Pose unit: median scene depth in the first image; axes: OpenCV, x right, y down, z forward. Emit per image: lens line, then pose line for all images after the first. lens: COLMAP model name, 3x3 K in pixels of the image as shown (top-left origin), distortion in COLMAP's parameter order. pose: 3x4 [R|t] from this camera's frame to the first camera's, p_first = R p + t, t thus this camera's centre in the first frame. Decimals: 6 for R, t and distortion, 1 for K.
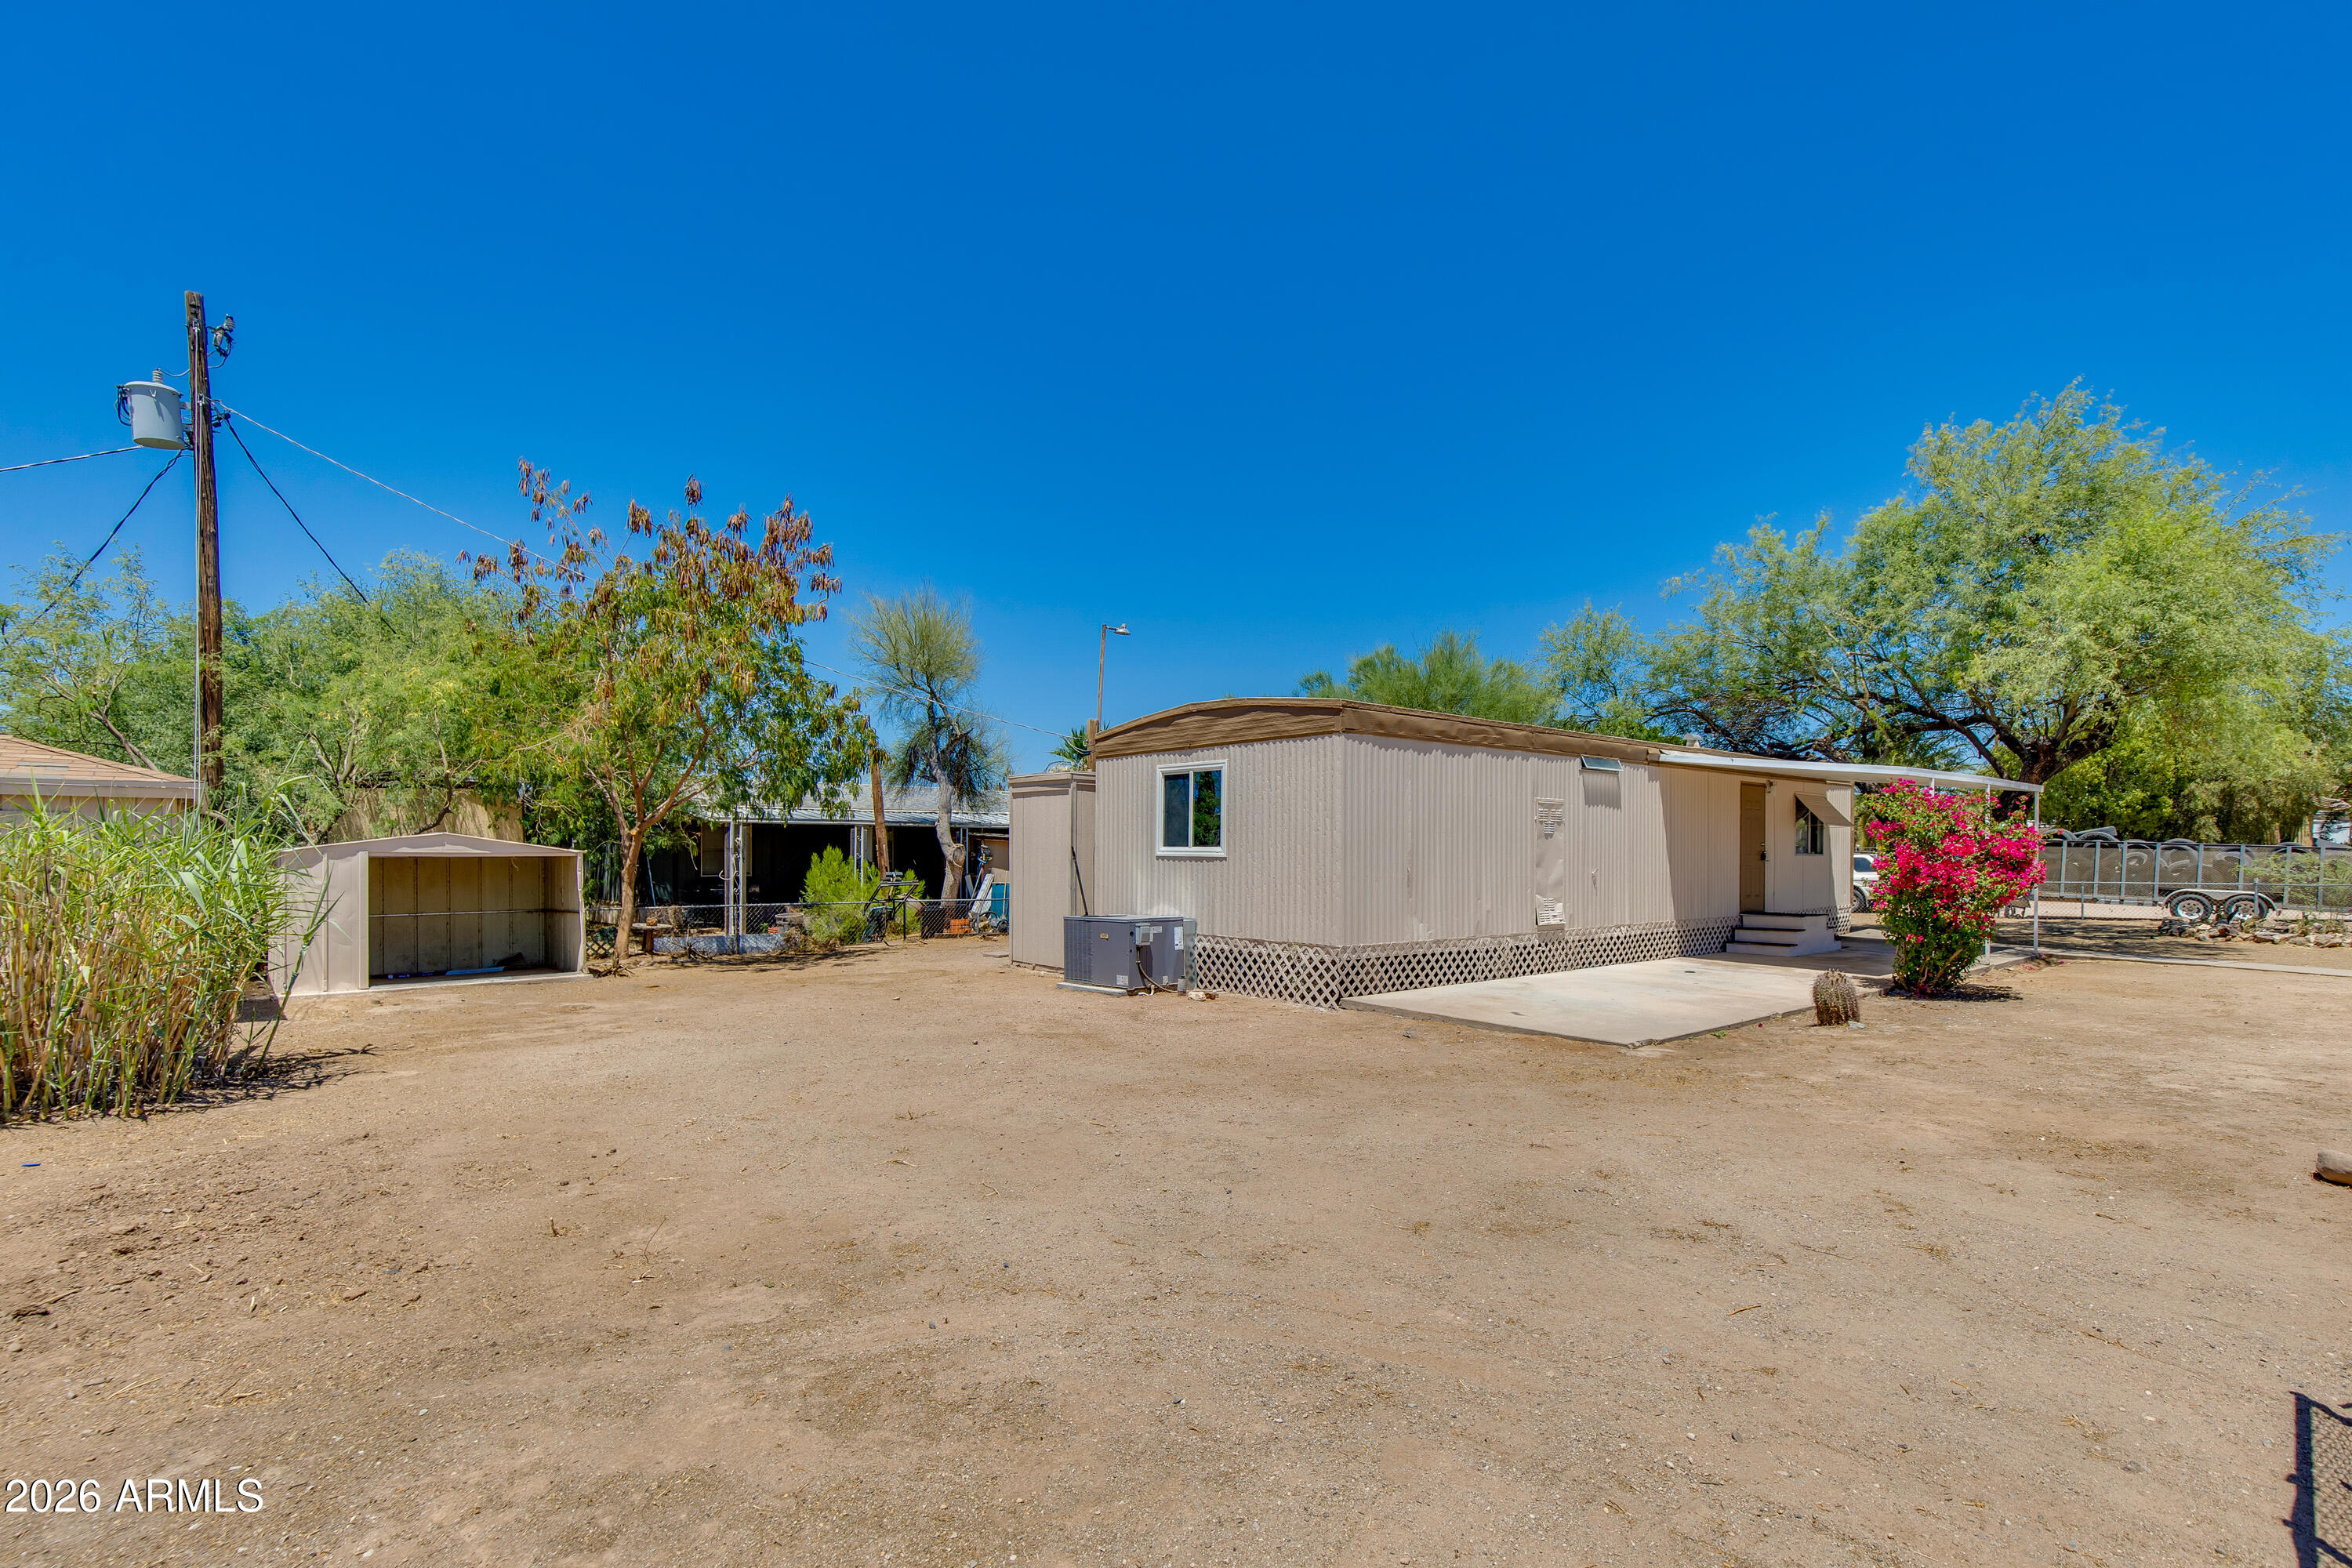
lens RADIAL K [[1074.2, 0, 1189.1], [0, 1074.2, 861.1], [0, 0, 1]] dist [0.007255, -0.000872]
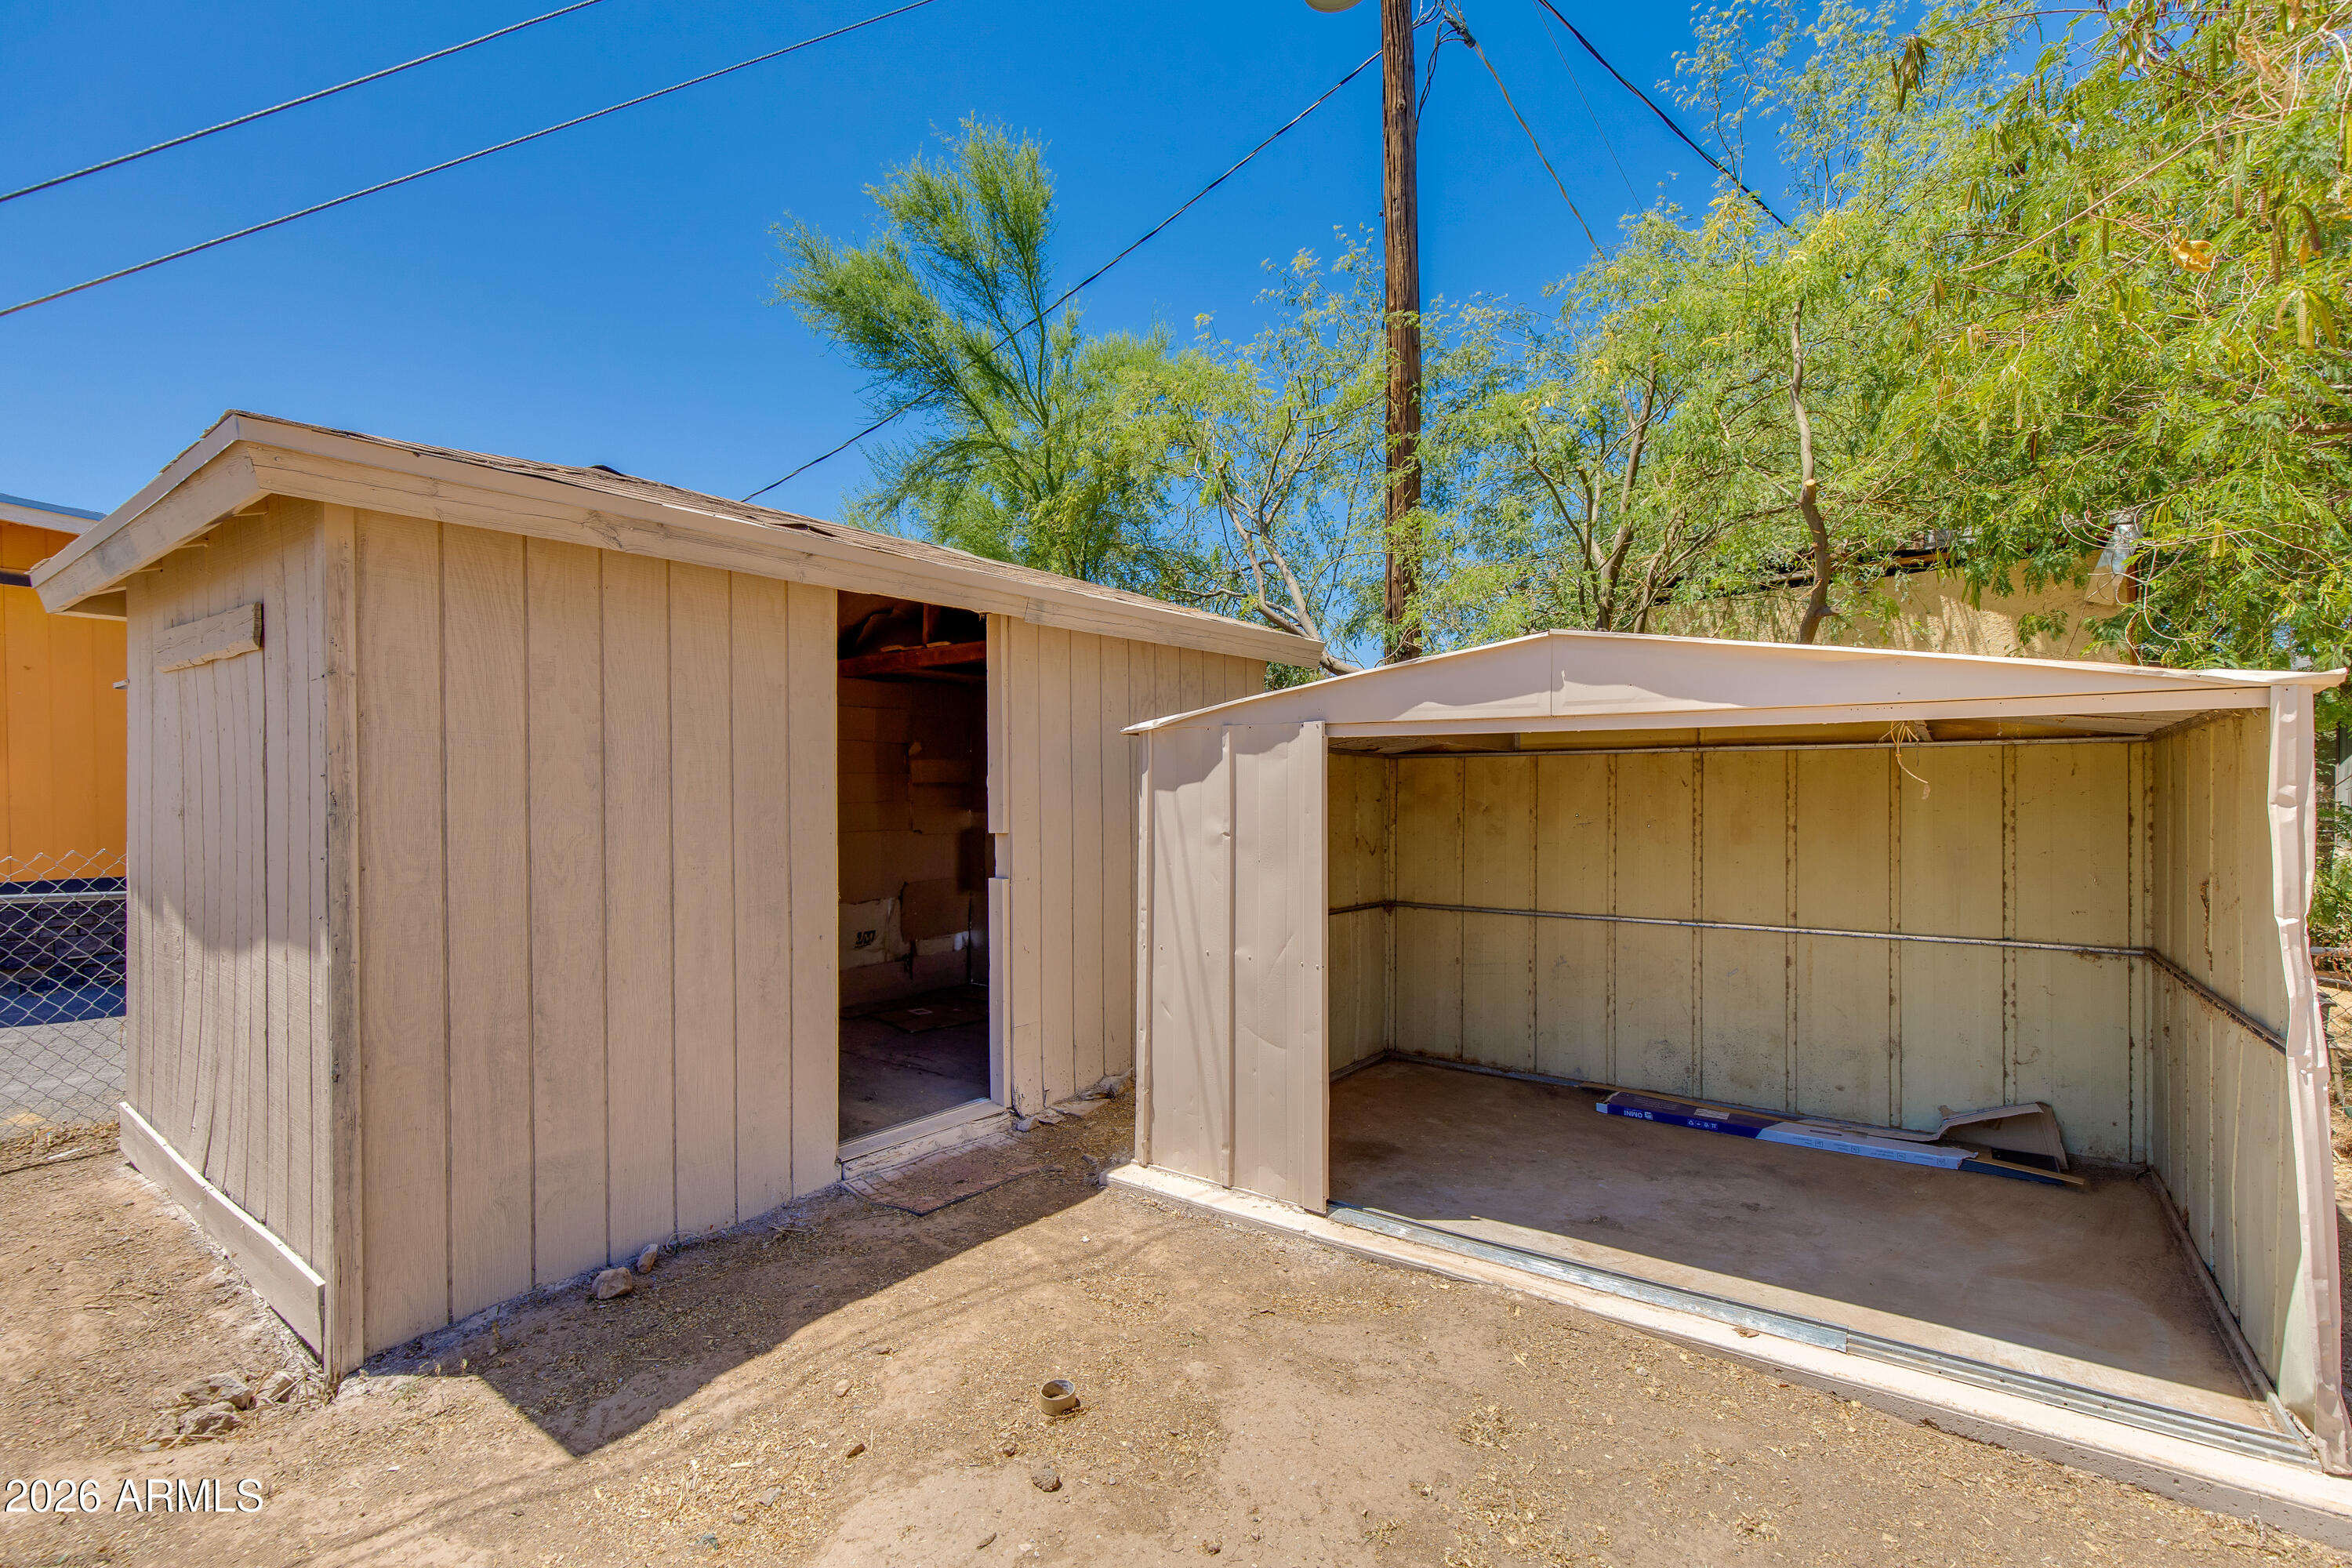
lens RADIAL K [[1074.2, 0, 1180.8], [0, 1074.2, 790.7], [0, 0, 1]] dist [0.007255, -0.000872]
pose [[0.209302, 0.004946, -0.977839, -0.434263], [0.003719, 0.999976, 0.005854, 0.006278], [0.977844, -0.004862, 0.209279, 0.786812]]
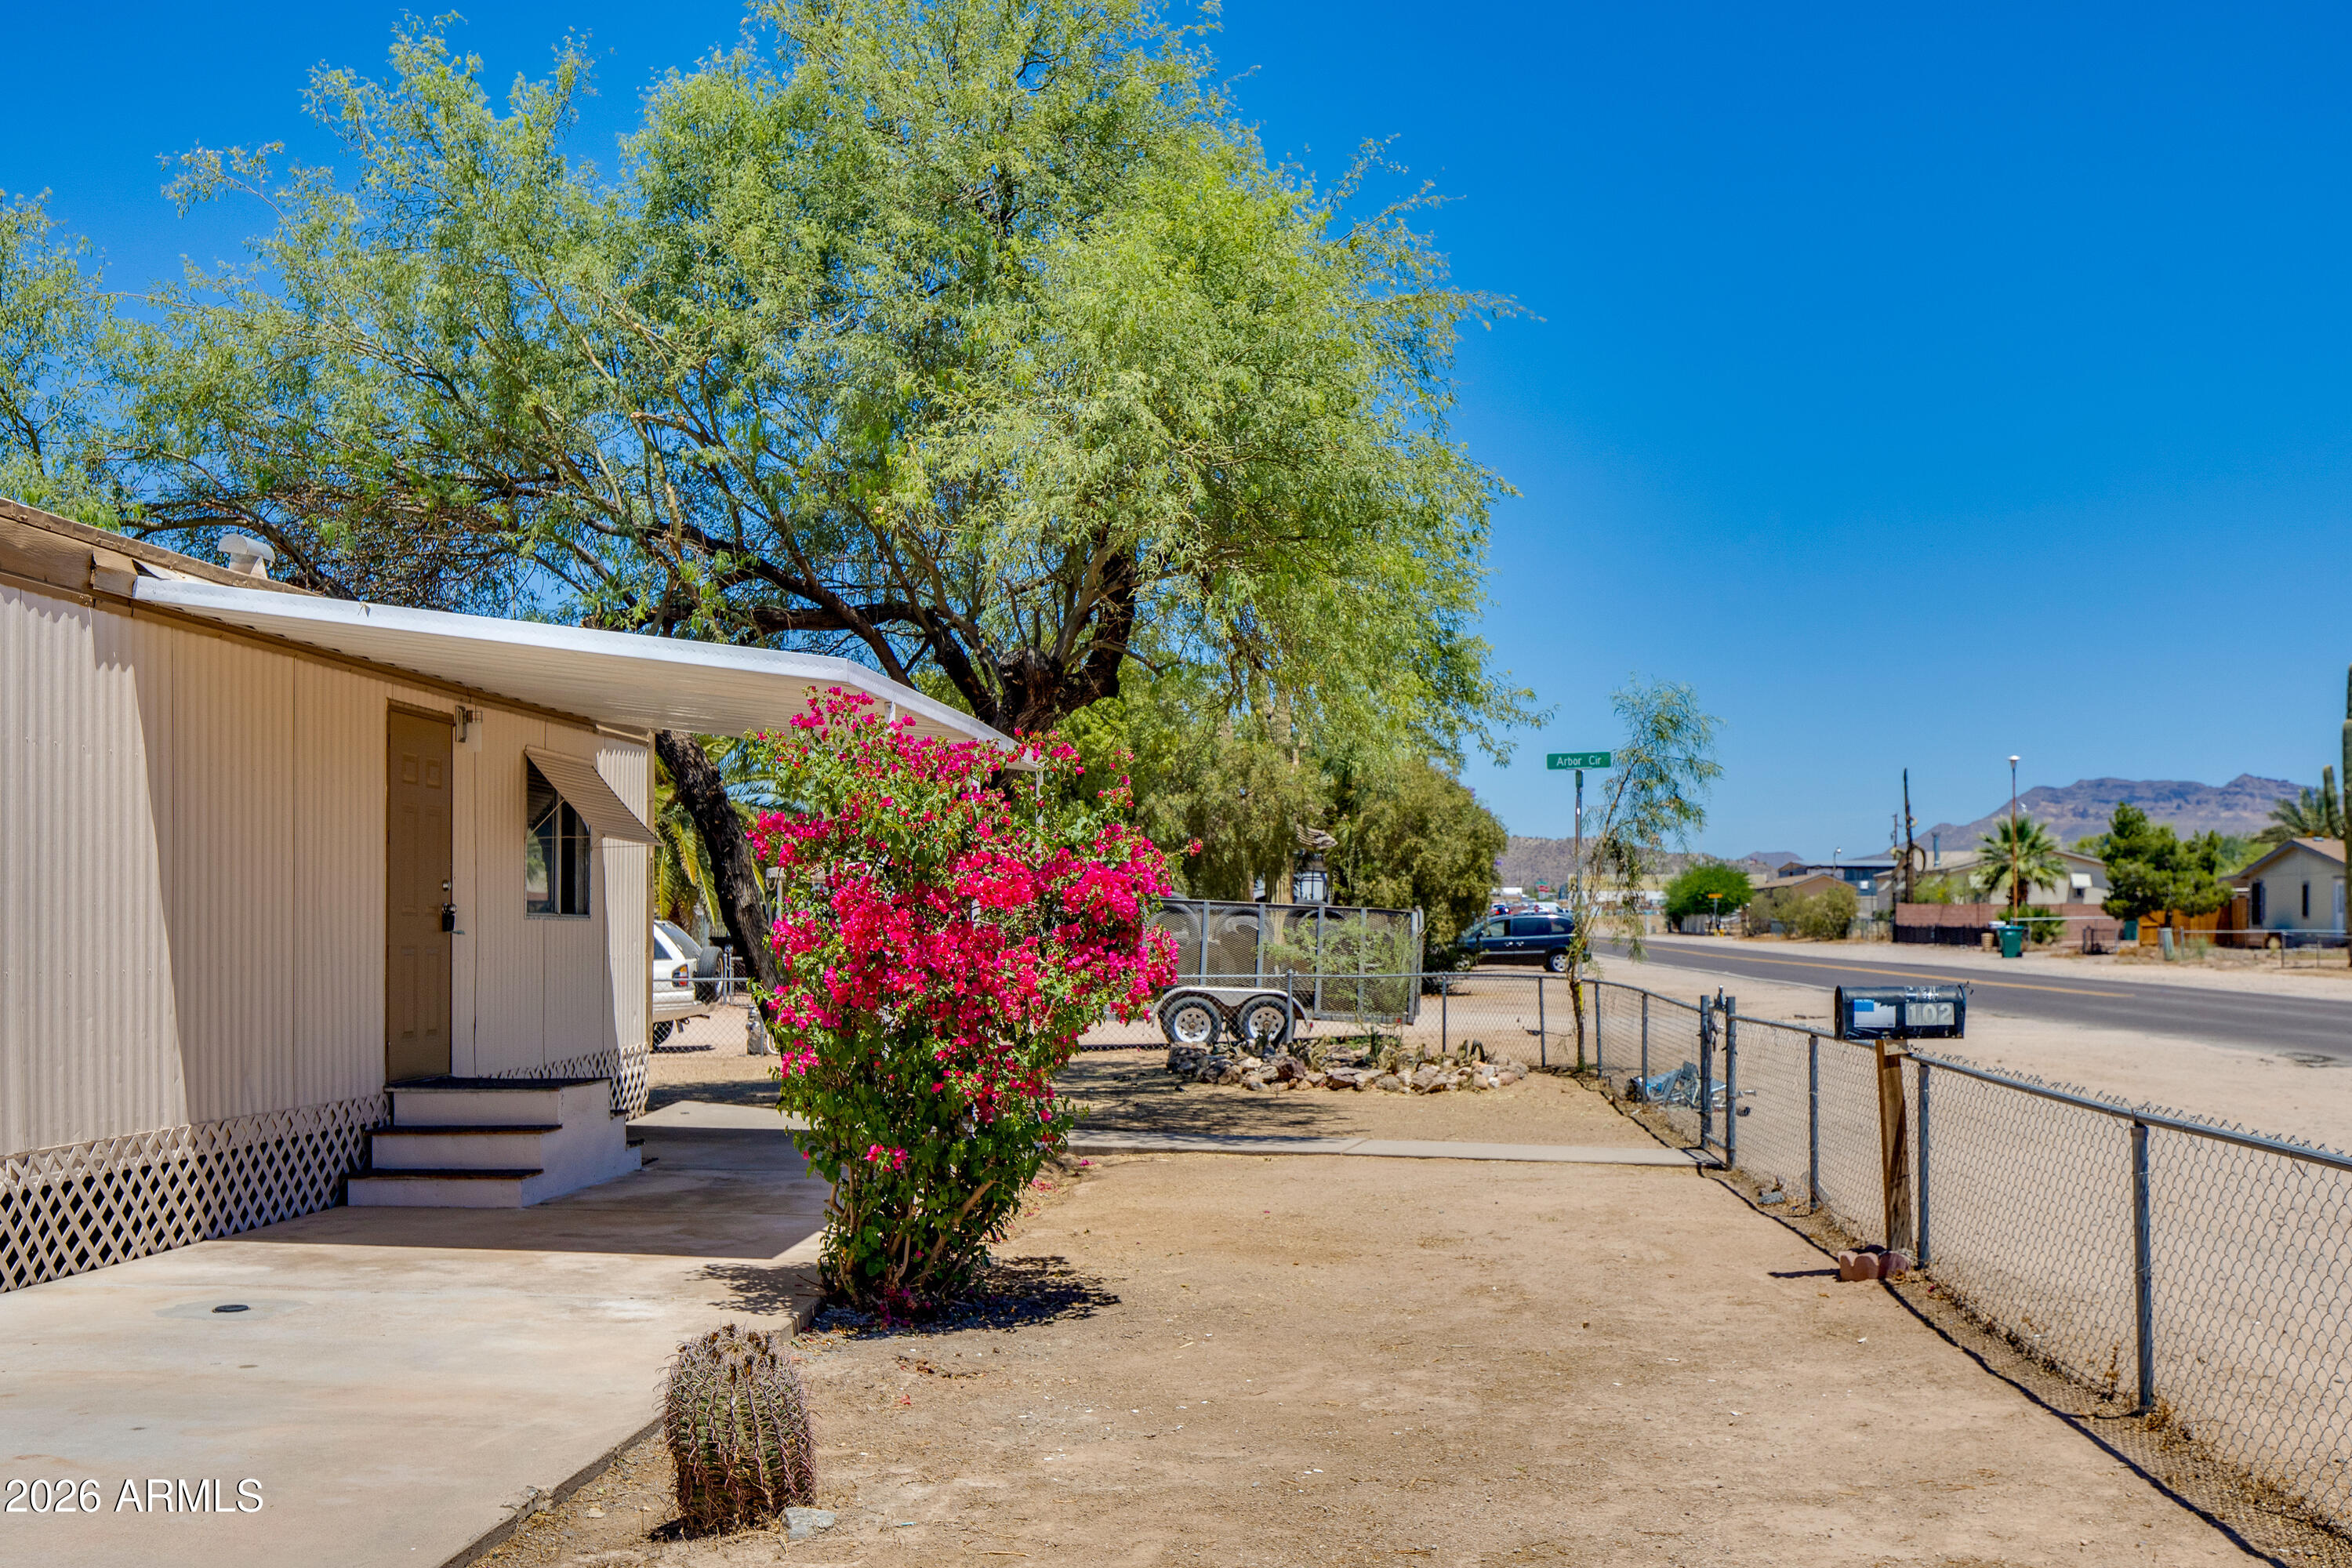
lens RADIAL K [[2403.5, 0, 1262.3], [0, 2403.5, 937.1], [0, 0, 1]] dist [0.008817, 0.000000]
pose [[0.676201, -0.002541, 0.736713, 0.159845], [0.003550, 0.999994, 0.000191, 0.002660], [-0.736709, 0.002486, 0.676205, 0.323884]]
